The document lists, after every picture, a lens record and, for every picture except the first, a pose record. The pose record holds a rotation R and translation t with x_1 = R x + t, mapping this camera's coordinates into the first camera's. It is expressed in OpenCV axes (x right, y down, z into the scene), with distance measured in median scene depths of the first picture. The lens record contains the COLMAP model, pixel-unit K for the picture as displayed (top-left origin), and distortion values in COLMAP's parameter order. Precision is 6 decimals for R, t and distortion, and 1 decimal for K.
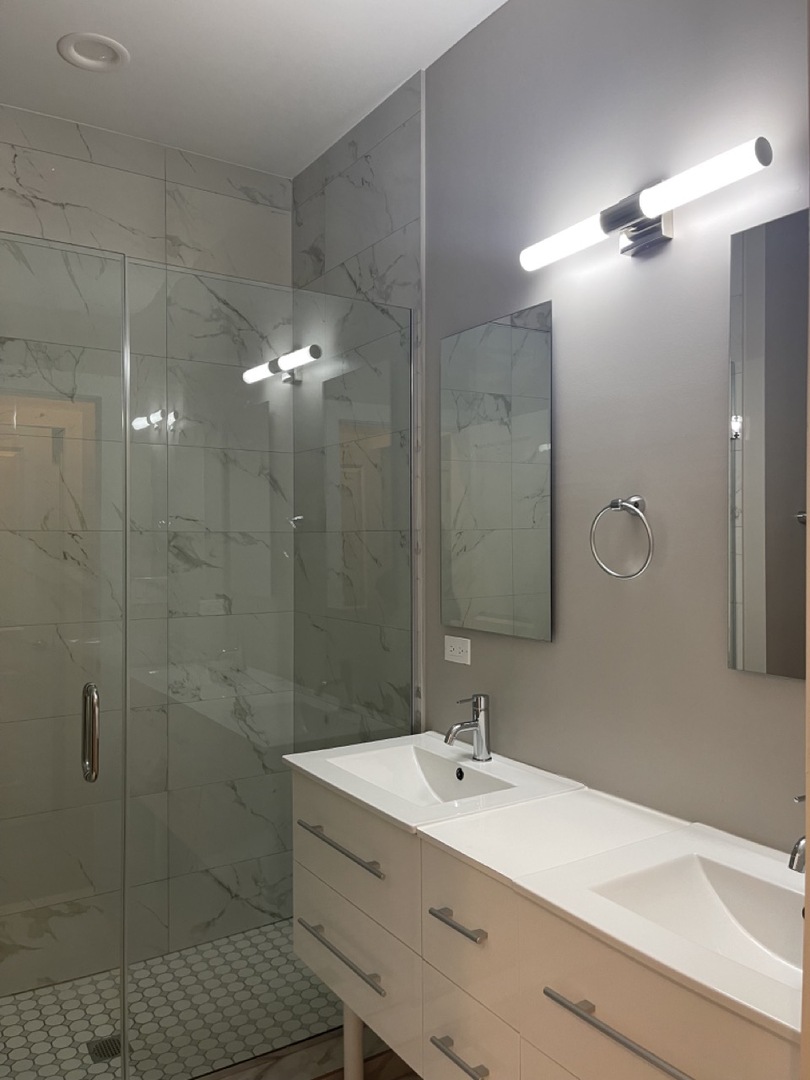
lens RADIAL K [[818.3, 0, 403.6], [0, 818.3, 541.1], [0, 0, 1]] dist [0.057102, -0.084758]
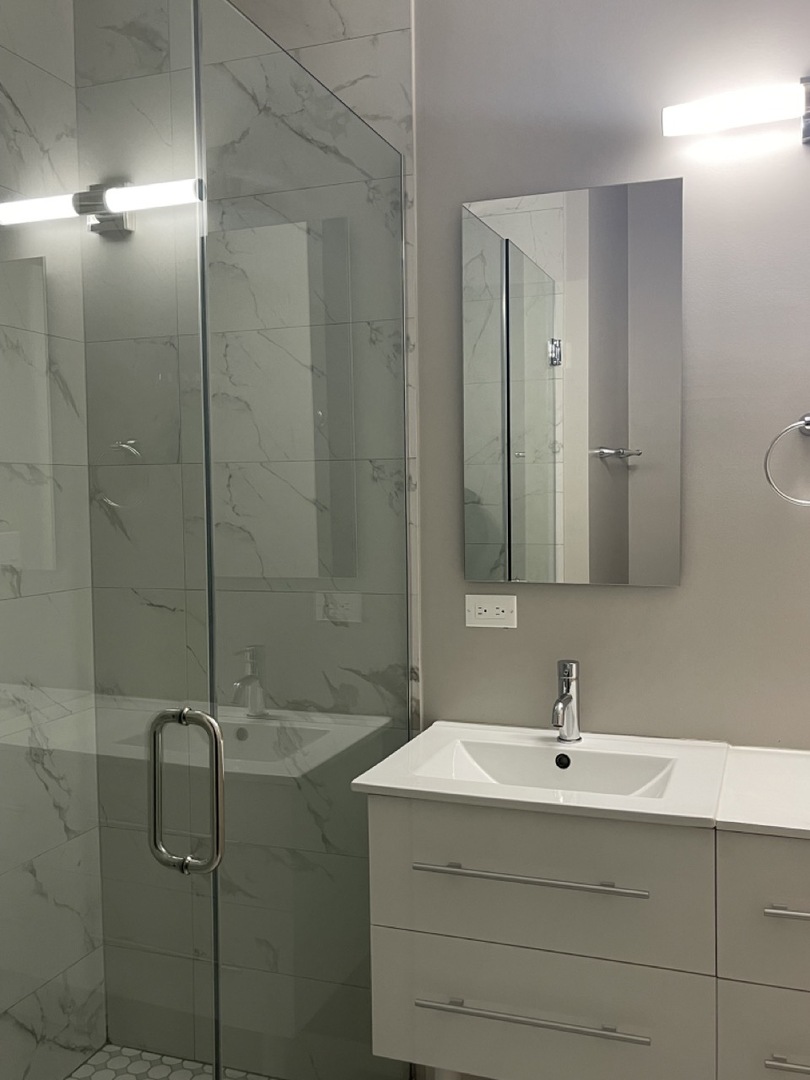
lens RADIAL K [[1007.0, 0, 405.8], [0, 1007.0, 537.2], [0, 0, 1]] dist [0.031317, 0.000000]
pose [[0.797904, -0.037134, 0.601640, -0.513260], [0.012882, 0.998923, 0.044571, 0.016540], [-0.602647, -0.027813, 0.797523, 0.257461]]
